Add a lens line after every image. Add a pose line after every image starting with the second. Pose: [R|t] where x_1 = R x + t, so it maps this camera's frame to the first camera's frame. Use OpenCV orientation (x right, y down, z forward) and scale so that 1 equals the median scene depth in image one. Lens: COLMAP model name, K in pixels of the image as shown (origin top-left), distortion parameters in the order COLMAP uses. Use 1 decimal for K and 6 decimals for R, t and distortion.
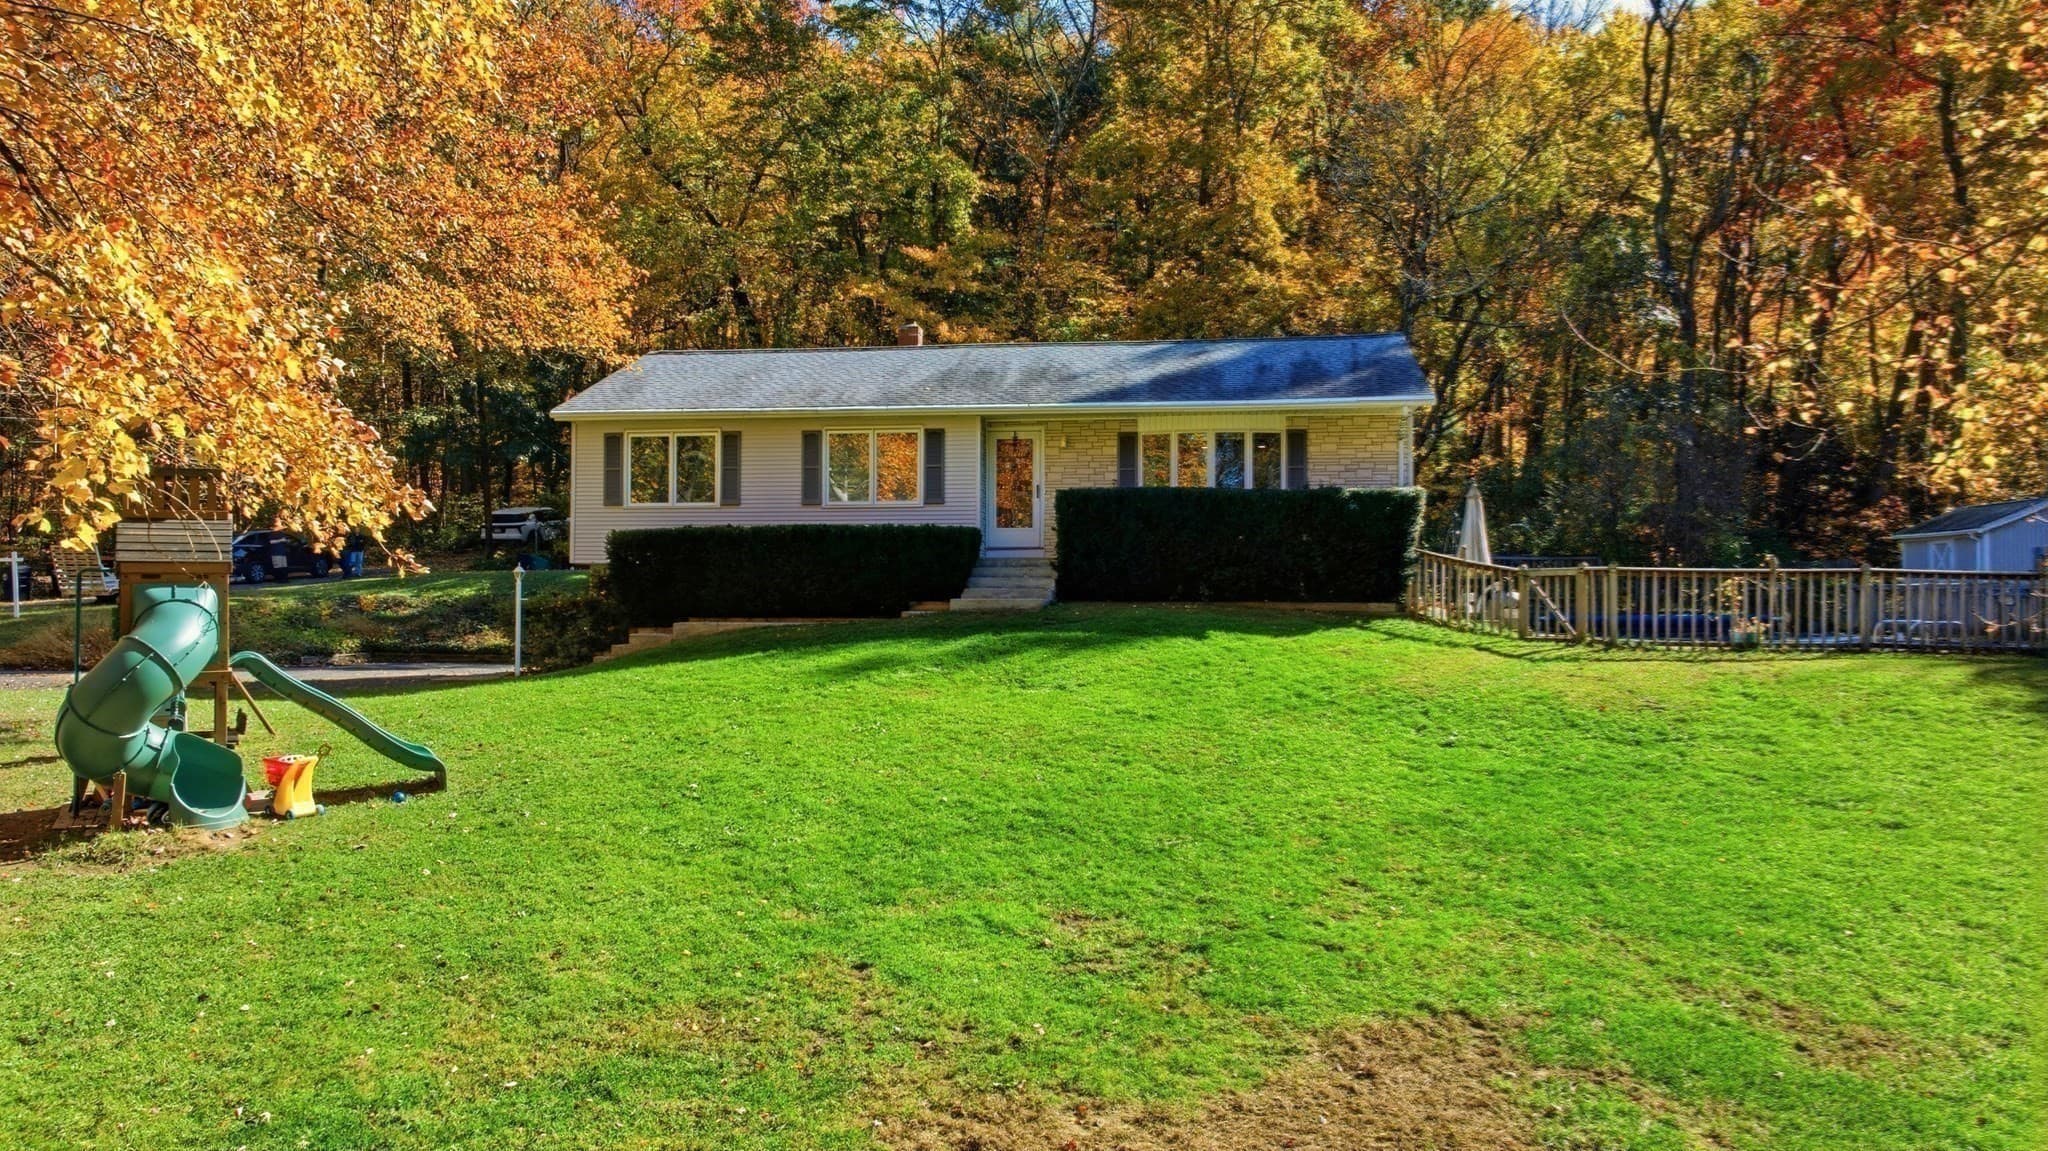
lens RADIAL K [[1438.3, 0, 1015.6], [0, 1438.3, 564.7], [0, 0, 1]] dist [0.000421, -0.080071]
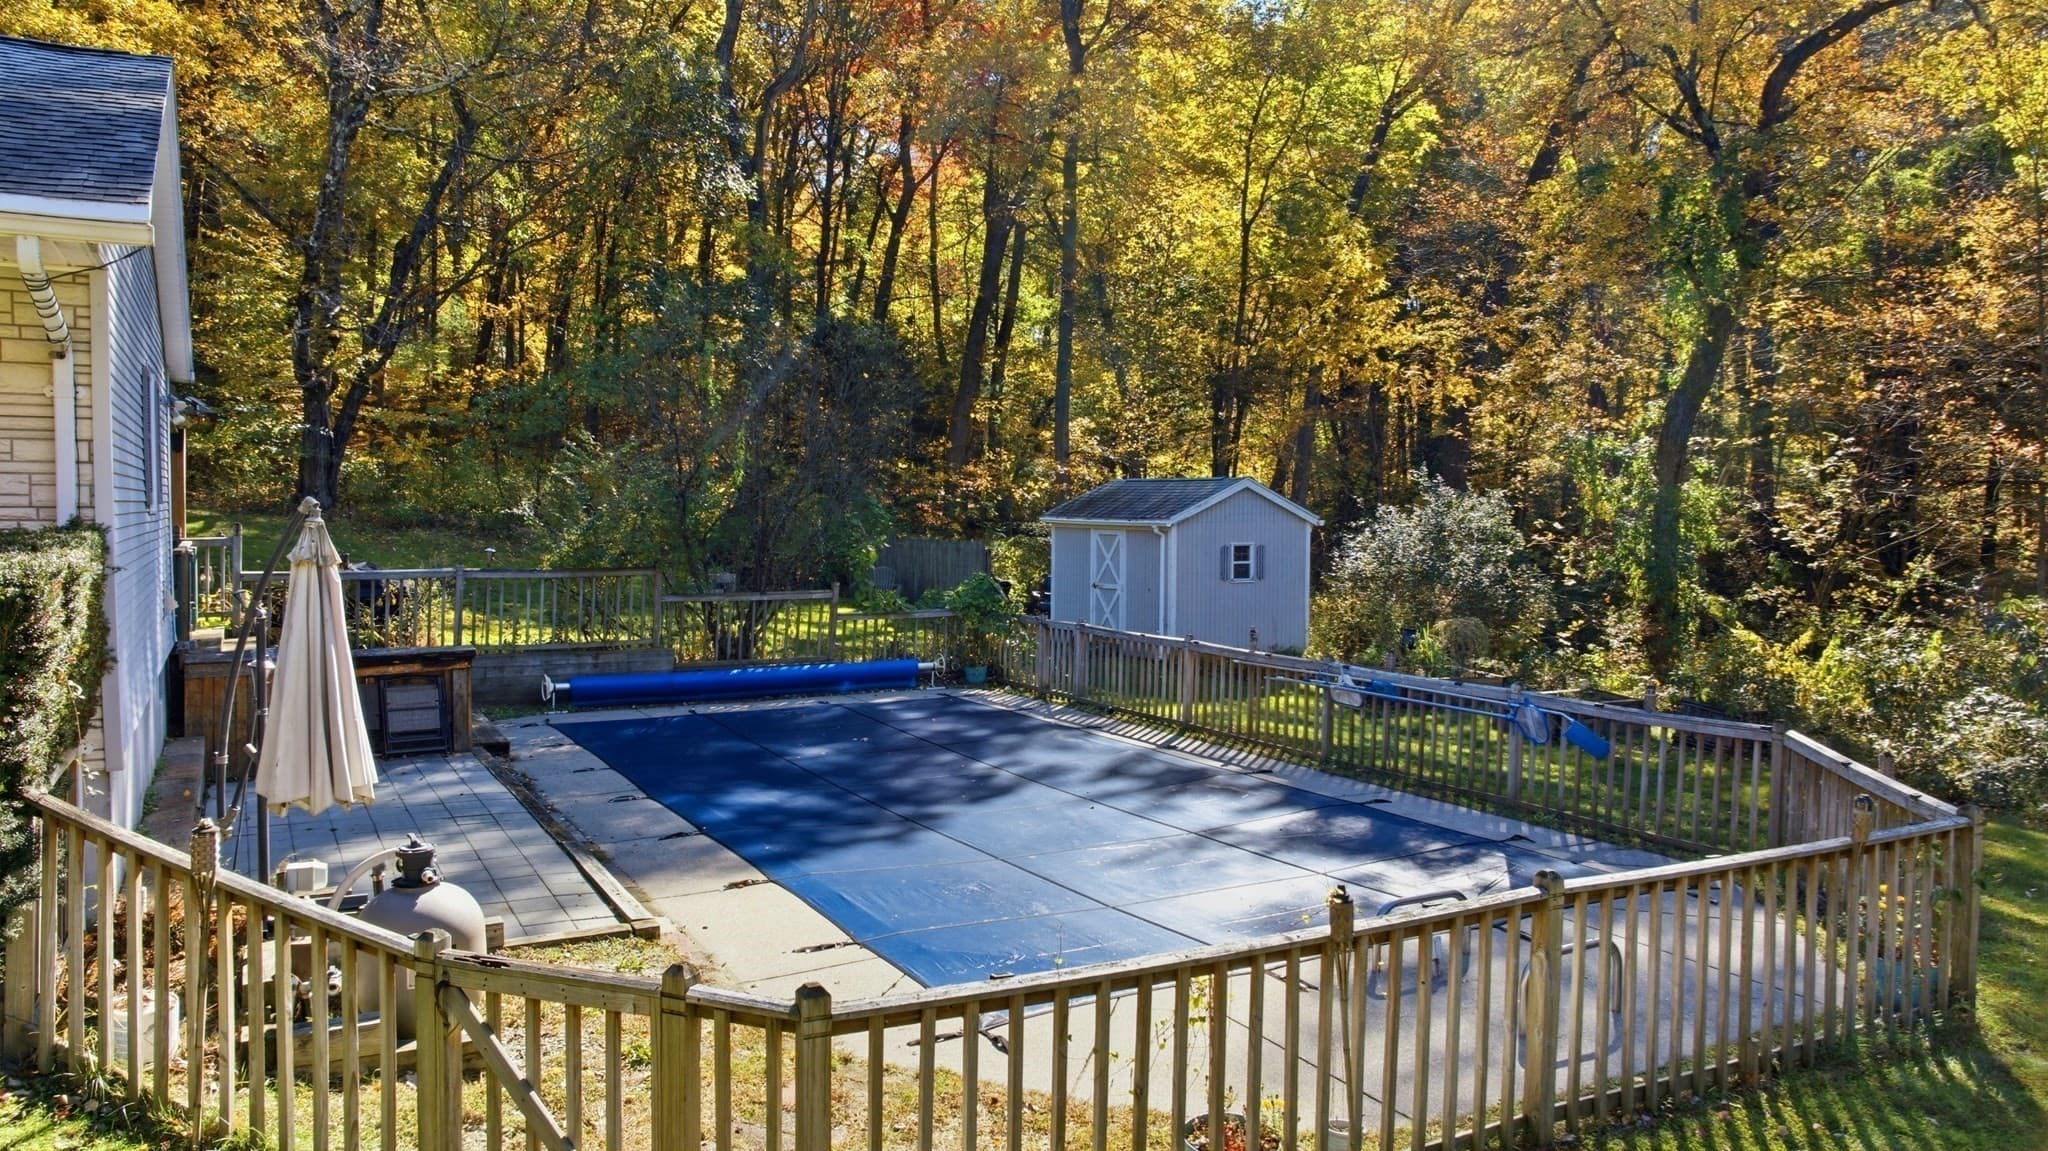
lens RADIAL K [[1438.3, 0, 1015.6], [0, 1438.3, 564.7], [0, 0, 1]] dist [0.000421, -0.080071]
pose [[0.797000, -0.024210, 0.603493, 0.126488], [-0.021521, 0.997423, 0.068435, -0.036291], [-0.603595, -0.067530, 0.794426, 0.326896]]
